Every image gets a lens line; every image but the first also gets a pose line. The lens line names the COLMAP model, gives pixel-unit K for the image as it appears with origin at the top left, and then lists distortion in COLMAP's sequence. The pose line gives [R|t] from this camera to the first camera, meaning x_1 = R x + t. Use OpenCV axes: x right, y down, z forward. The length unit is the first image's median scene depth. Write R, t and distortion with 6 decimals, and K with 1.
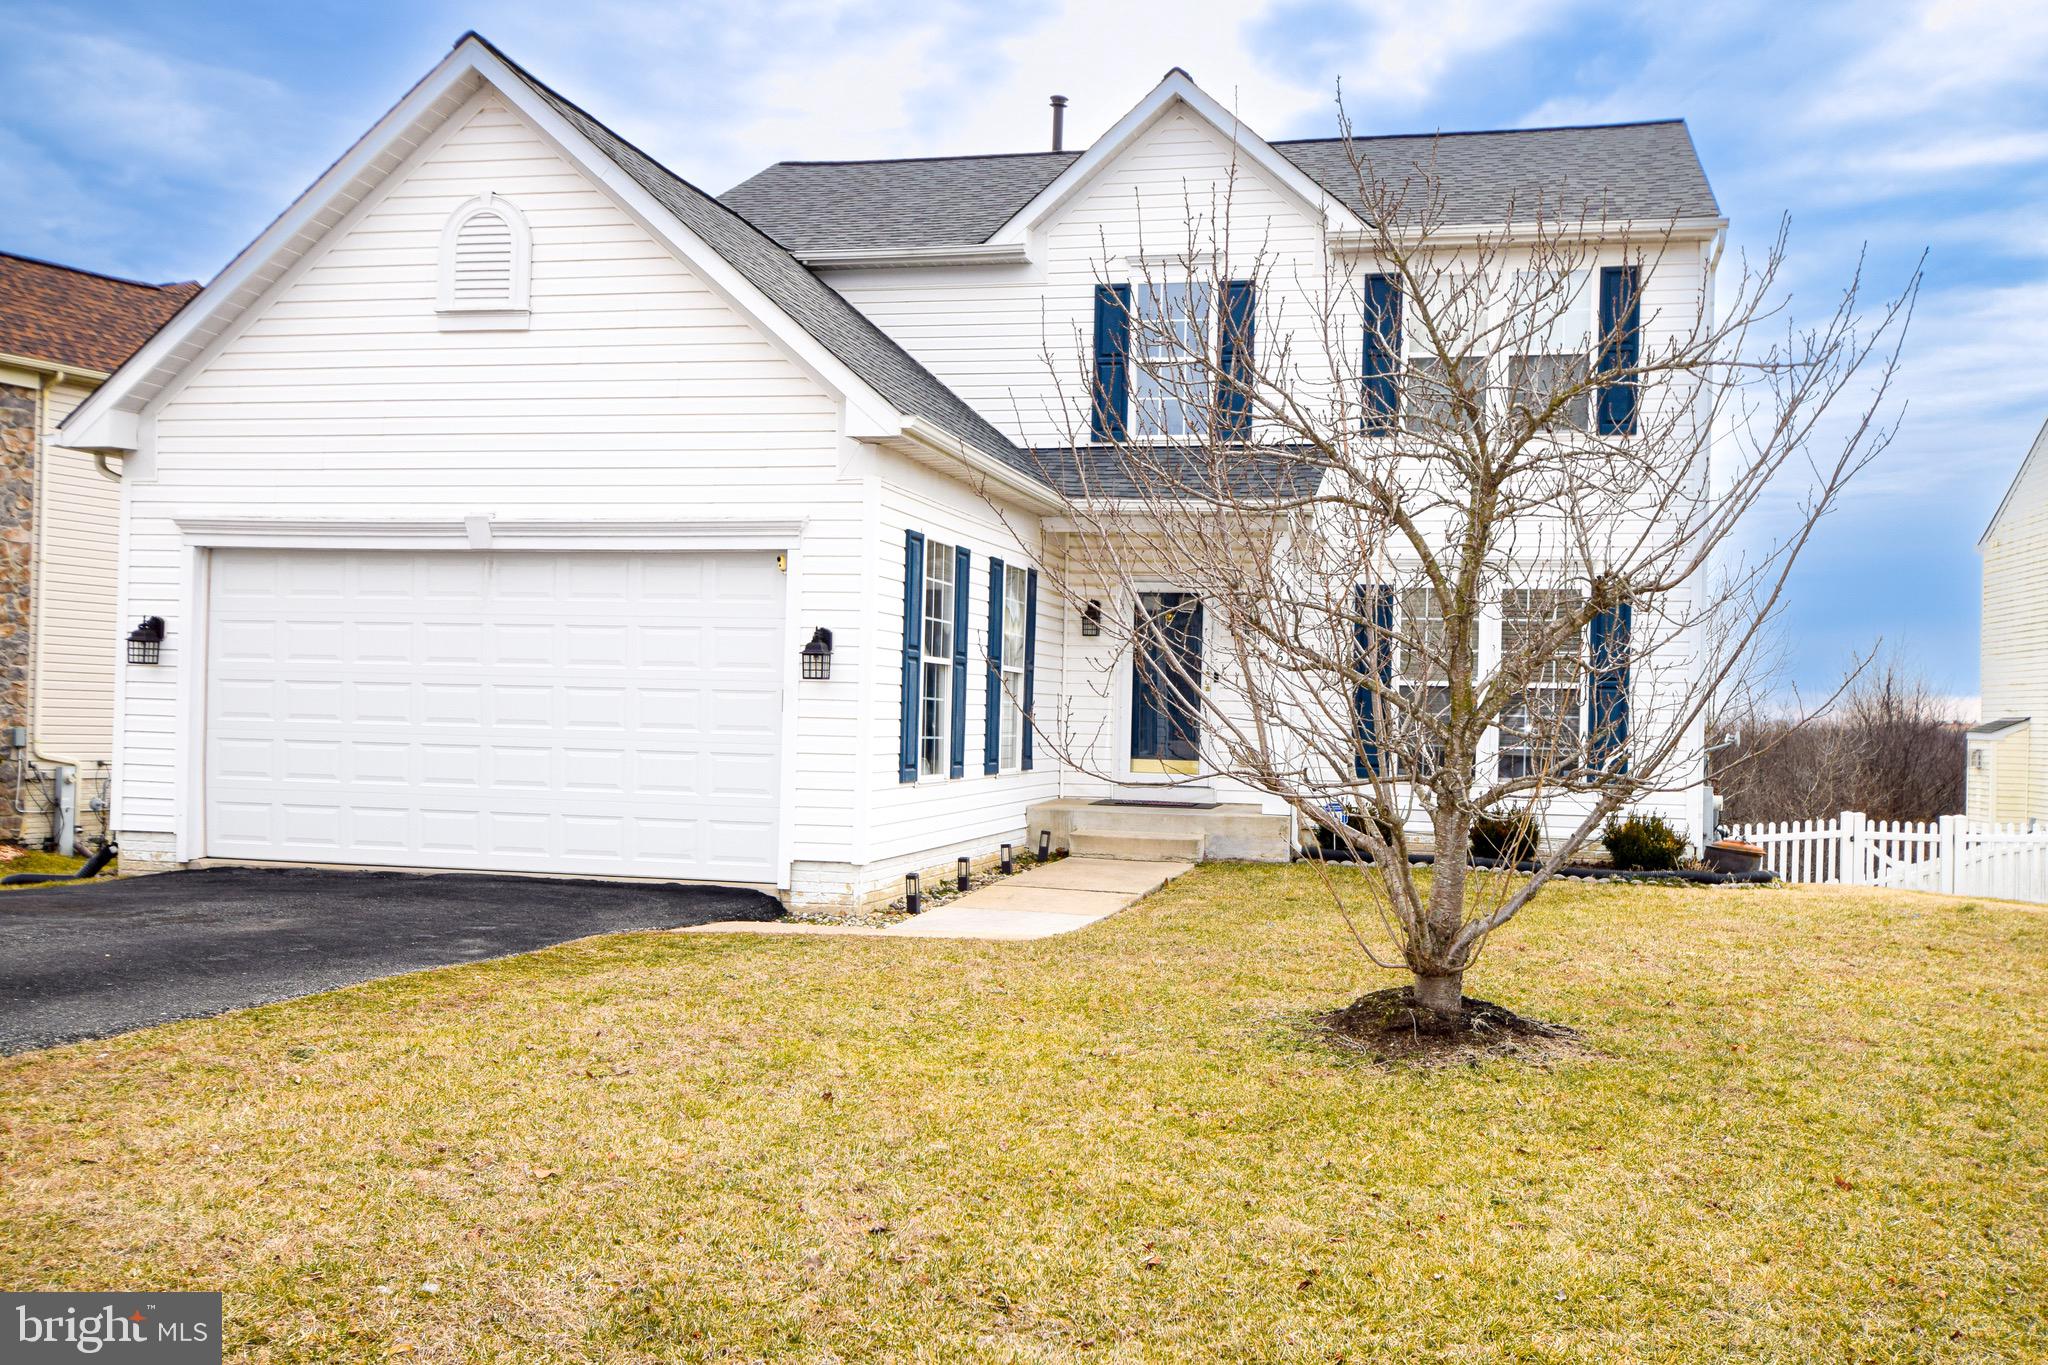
lens RADIAL K [[1874.2, 0, 1052.5], [0, 1874.2, 707.0], [0, 0, 1]] dist [0.027849, 0.002557]
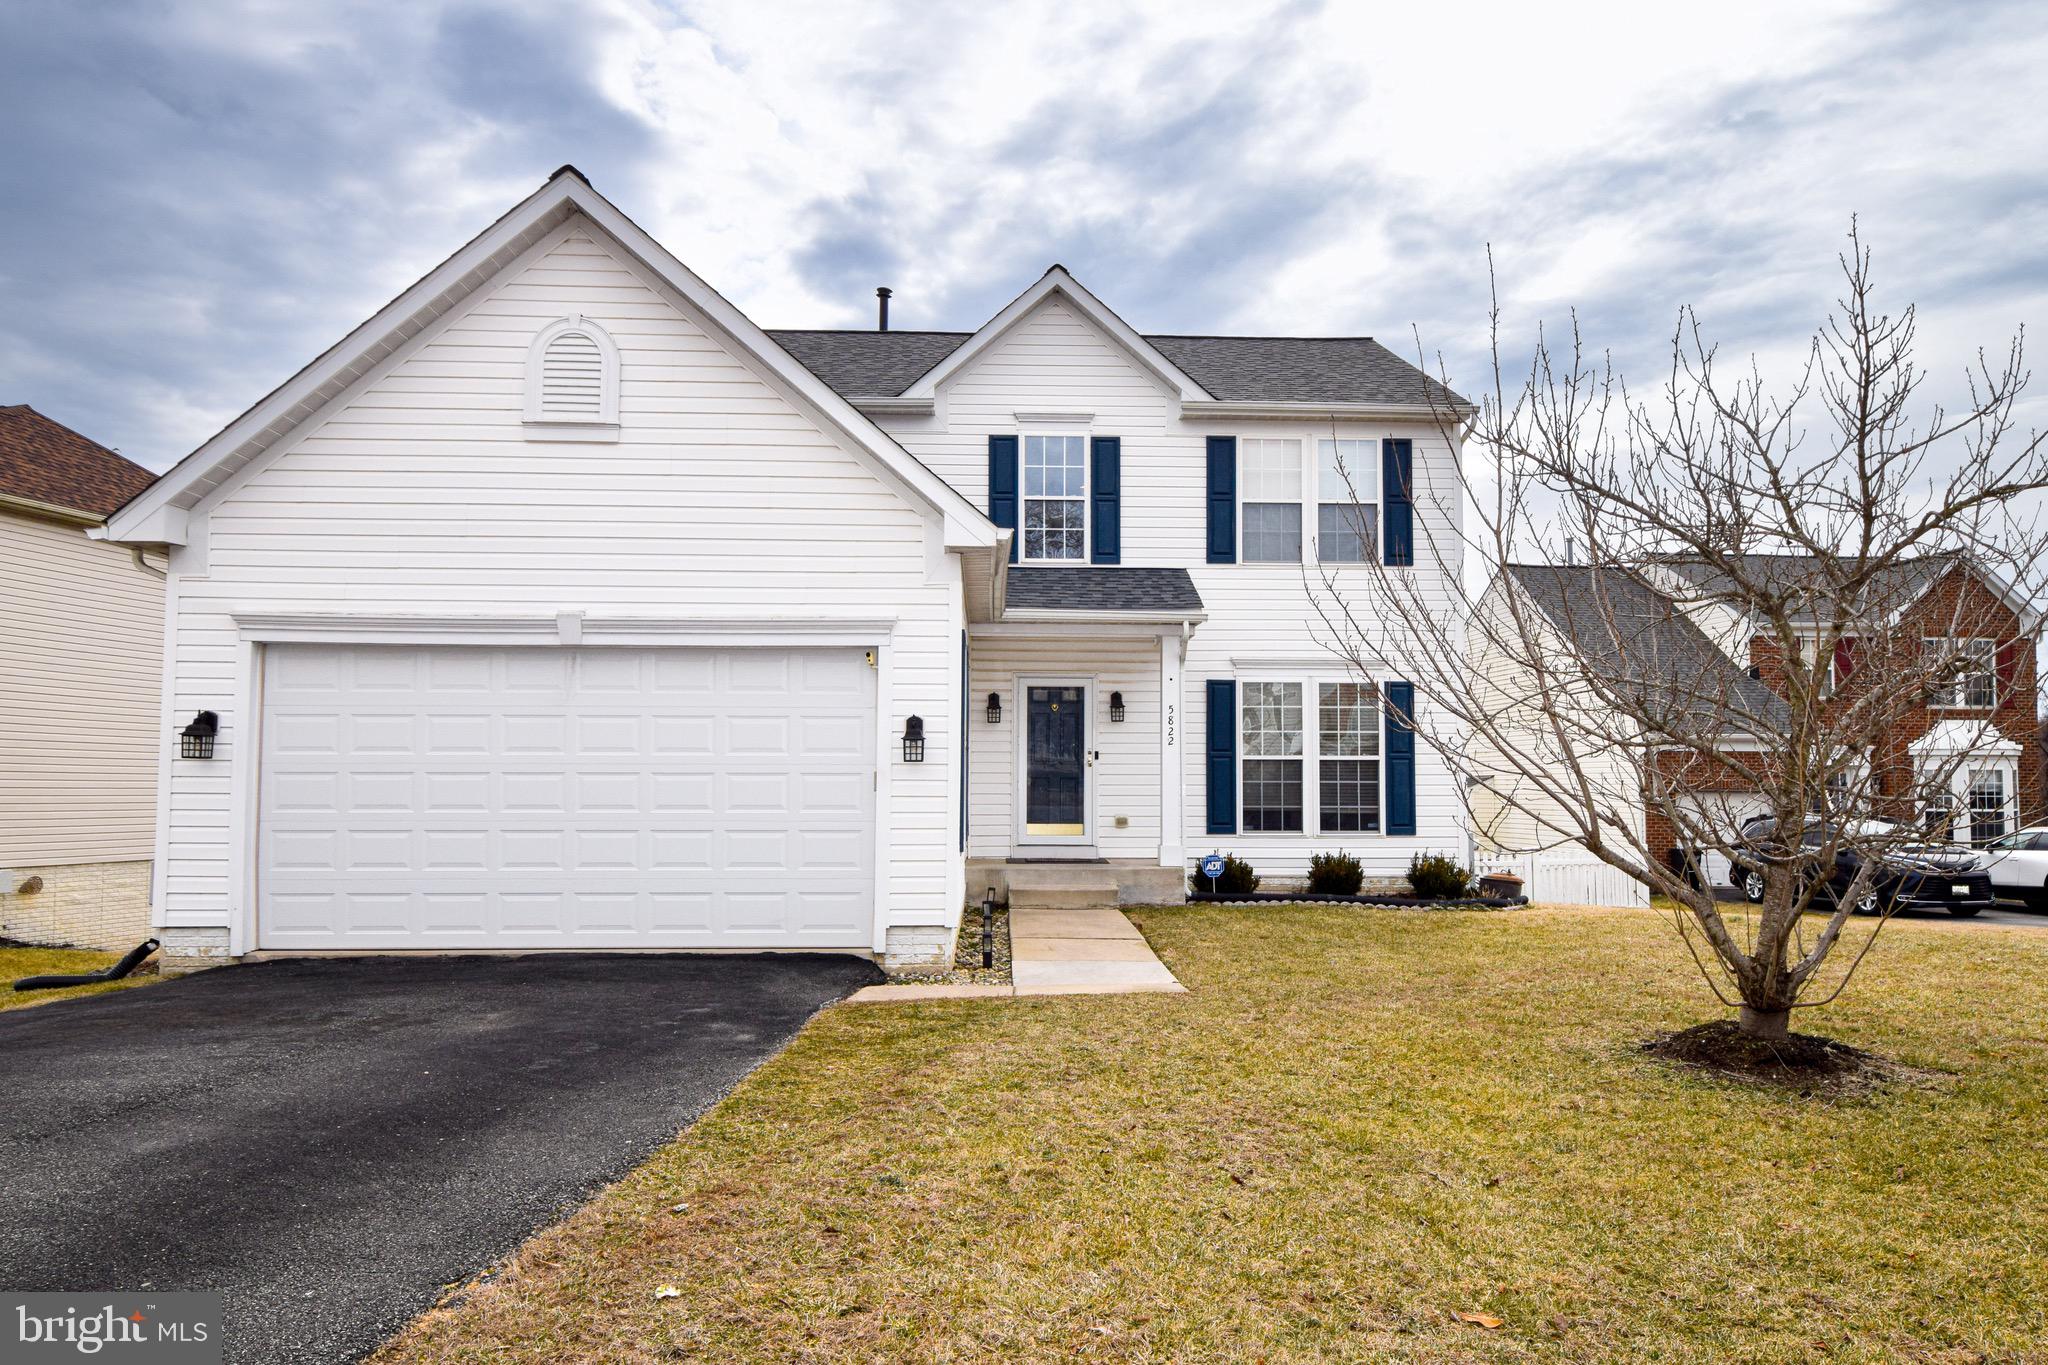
lens RADIAL K [[1405.5, 0, 1034.8], [0, 1405.5, 710.8], [0, 0, 1]] dist [0.025418, -0.023387]
pose [[0.962608, -0.007172, 0.270804, -0.253858], [0.020199, 0.998767, -0.045348, -0.005100], [-0.270144, 0.049123, 0.961566, 0.156551]]
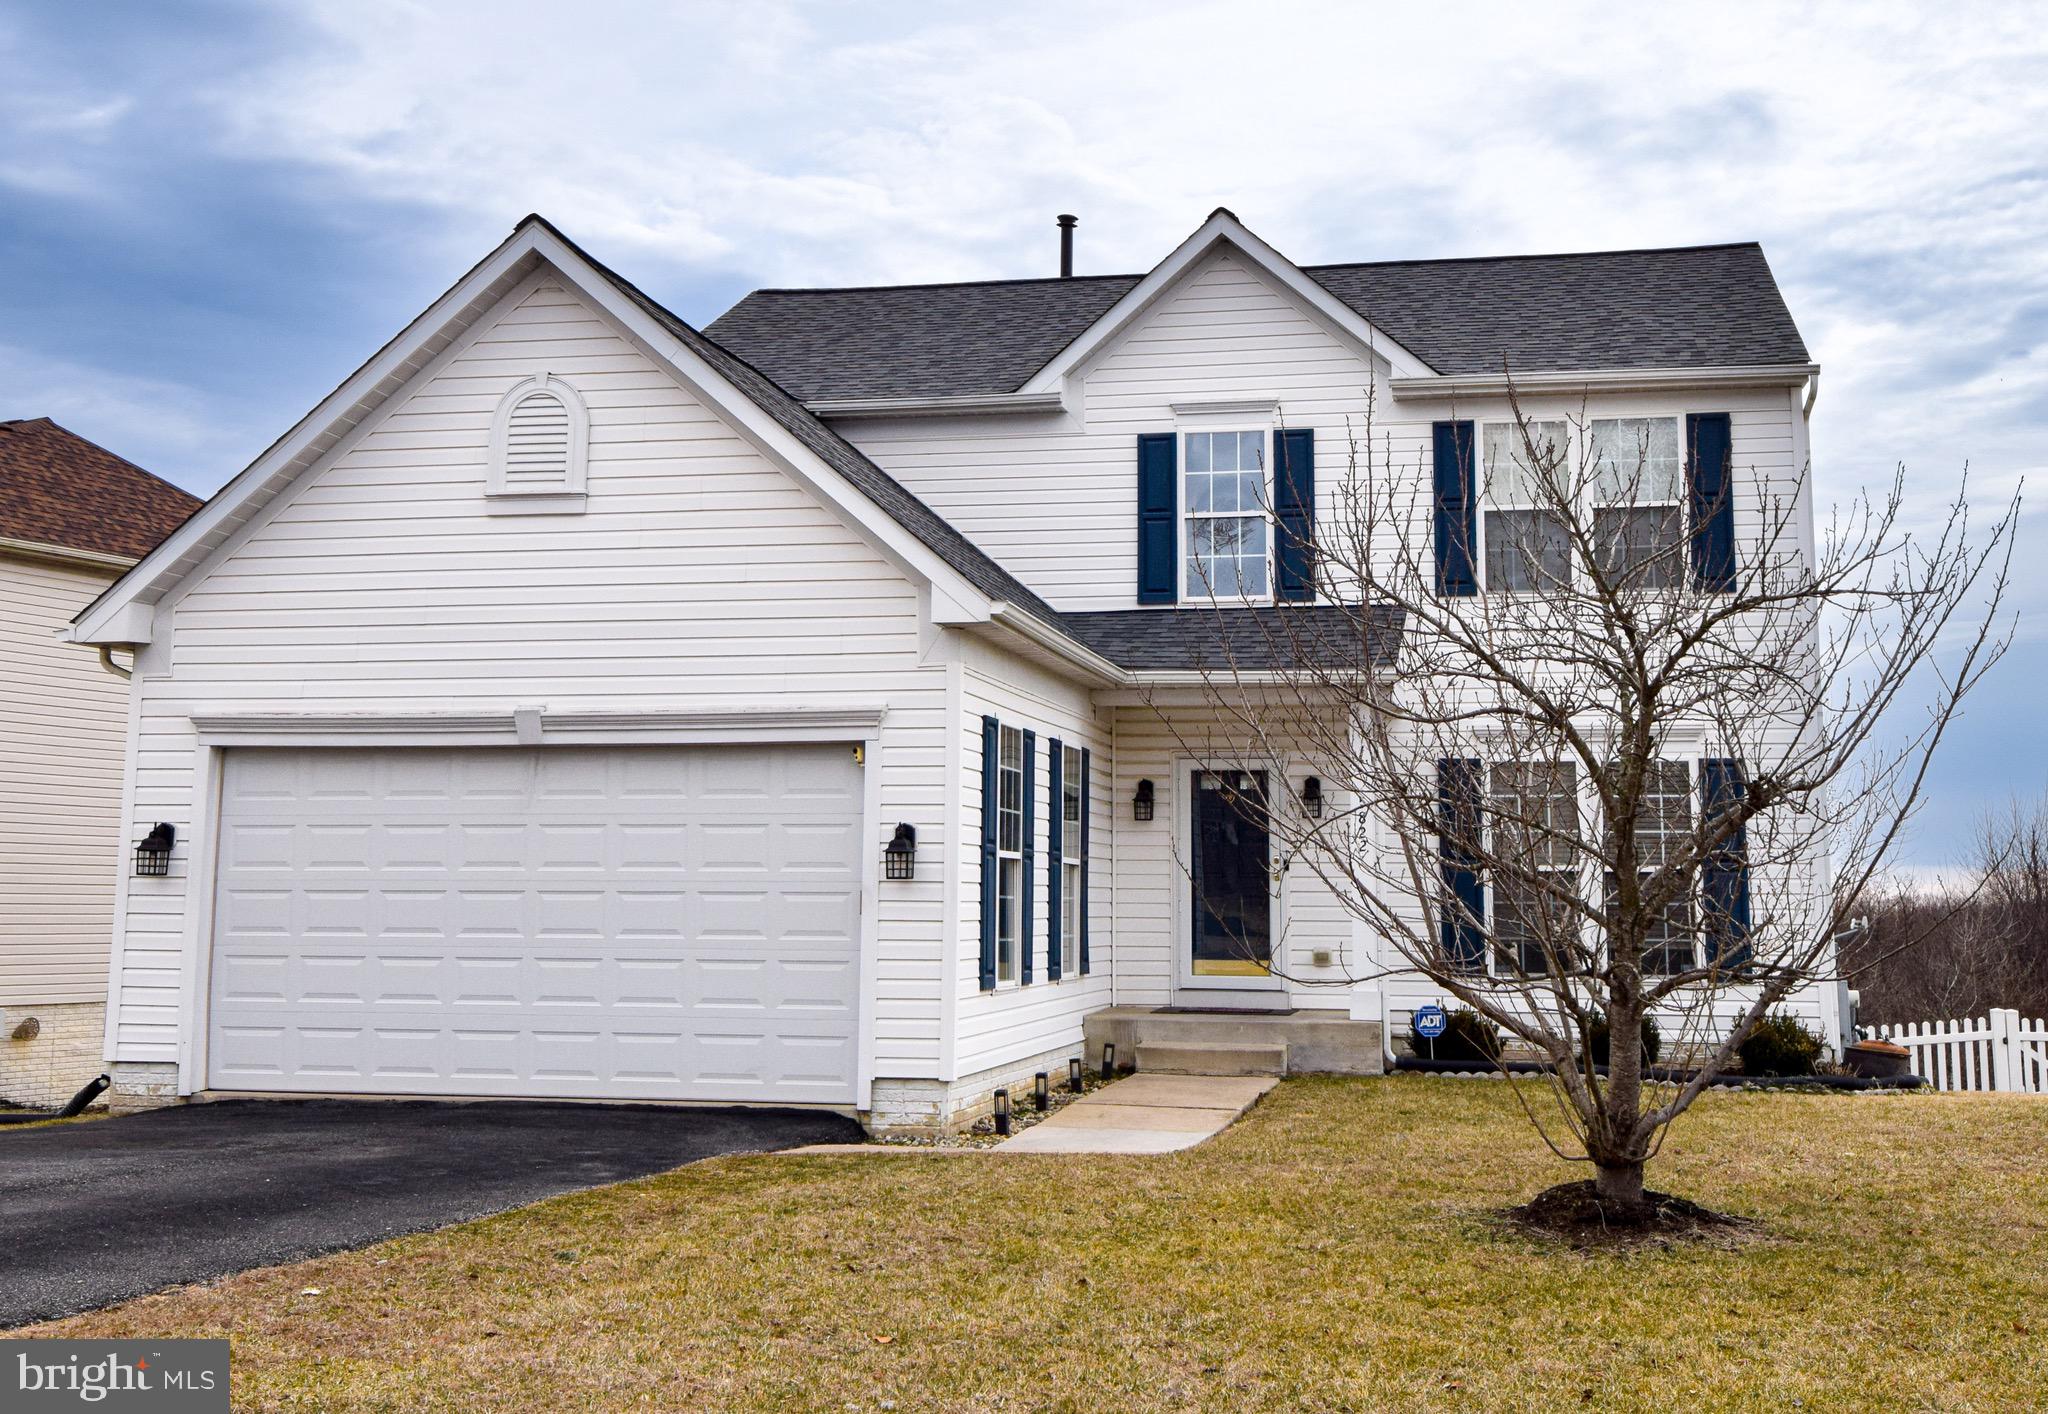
lens RADIAL K [[2411.2, 0, 1014.2], [0, 2411.2, 511.8], [0, 0, 1]] dist [0.027997, -0.013657]
pose [[0.999607, -0.014035, 0.024259, -0.085760], [0.017654, 0.987584, -0.156095, -0.006128], [-0.021767, 0.156462, 0.987444, -0.201497]]
